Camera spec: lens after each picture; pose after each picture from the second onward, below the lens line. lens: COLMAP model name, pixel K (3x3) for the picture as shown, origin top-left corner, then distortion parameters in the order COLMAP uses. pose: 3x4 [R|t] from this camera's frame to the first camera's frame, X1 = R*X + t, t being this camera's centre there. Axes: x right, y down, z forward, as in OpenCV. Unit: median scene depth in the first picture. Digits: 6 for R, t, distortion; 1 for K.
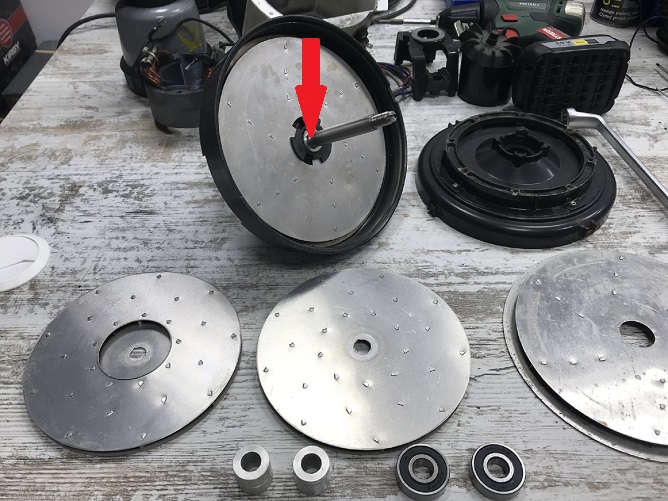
lens RADIAL K [[546.4, 0, 330.9], [0, 546.4, 251.8], [0, 0, 1]] dist [-0.000299, -0.001876]
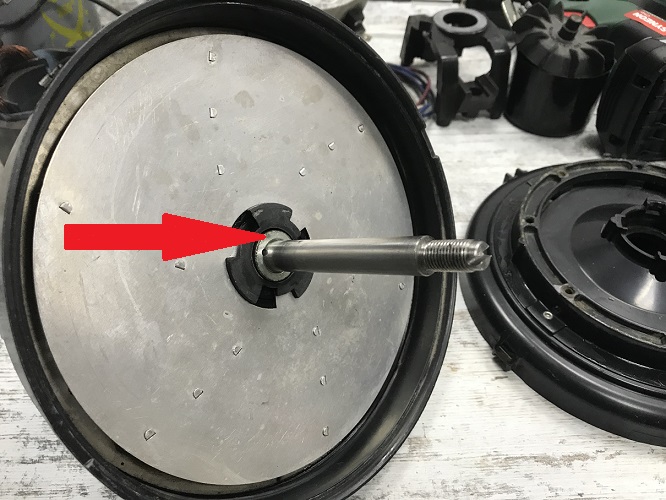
lens RADIAL K [[556.4, 0, 333.0], [0, 556.4, 250.0], [0, 0, 1]] dist [-0.000990, -0.004240]
pose [[0.998133, -0.014747, 0.059271, -0.010803], [0.012751, 0.999343, 0.033922, -0.195451], [-0.059733, -0.033103, 0.997665, 0.450020]]
